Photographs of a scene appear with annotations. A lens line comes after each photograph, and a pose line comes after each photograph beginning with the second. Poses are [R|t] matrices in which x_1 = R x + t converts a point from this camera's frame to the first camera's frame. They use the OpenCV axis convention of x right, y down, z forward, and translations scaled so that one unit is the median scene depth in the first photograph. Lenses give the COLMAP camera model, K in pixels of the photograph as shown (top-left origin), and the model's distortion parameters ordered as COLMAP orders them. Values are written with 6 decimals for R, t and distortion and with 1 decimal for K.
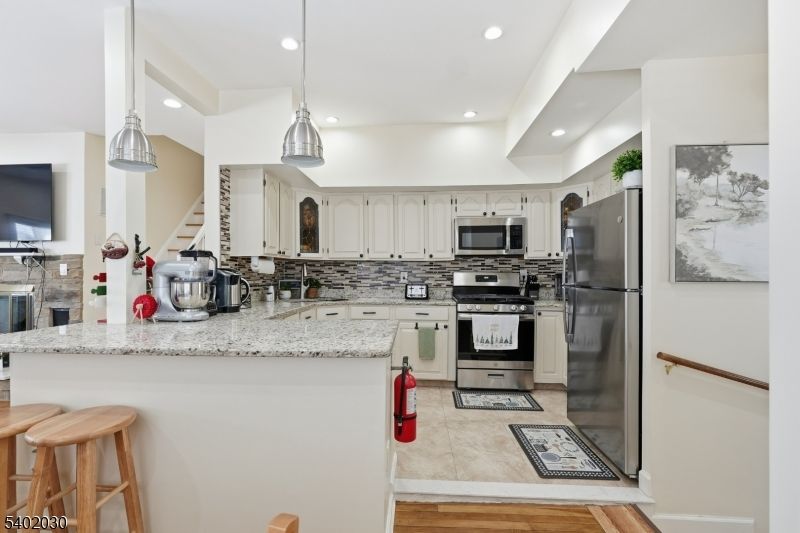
lens RADIAL K [[377.1, 0, 400.0], [0, 377.1, 266.5], [0, 0, 1]] dist [-0.010937, -0.000127]
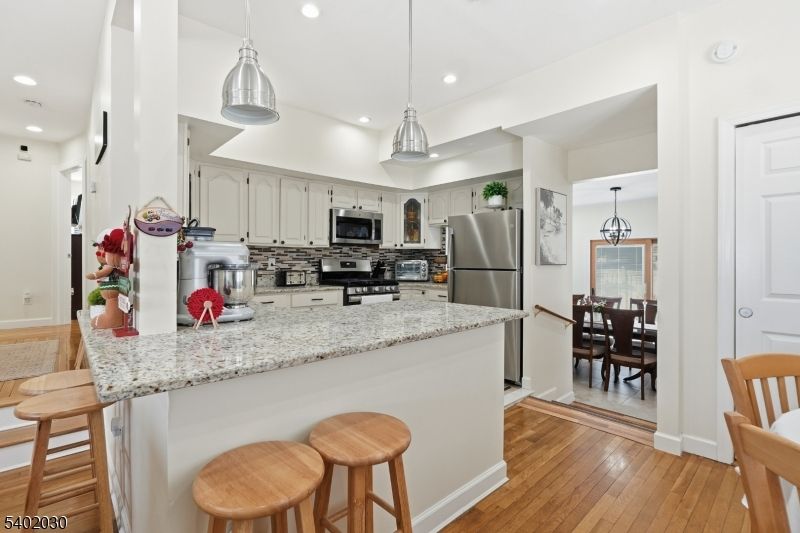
lens RADIAL K [[378.1, 0, 398.7], [0, 378.1, 256.1], [0, 0, 1]] dist [-0.001094, -0.000014]
pose [[0.687627, 0.009779, 0.725998, -0.504273], [-0.014407, 0.999896, 0.000178, 0.004481], [-0.725921, -0.010582, 0.687696, 0.124408]]
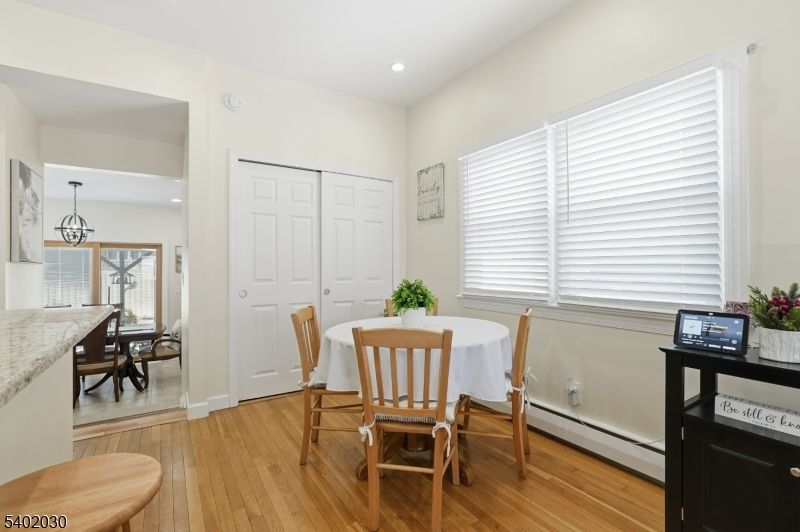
lens RADIAL K [[361.8, 0, 397.9], [0, 361.8, 265.9], [0, 0, 1]] dist [-0.001571, -0.000053]
pose [[-0.595000, 0.015786, 0.803571, -0.543320], [-0.002520, 0.999766, -0.021506, 0.038785], [-0.803722, -0.014821, -0.594821, 0.333010]]
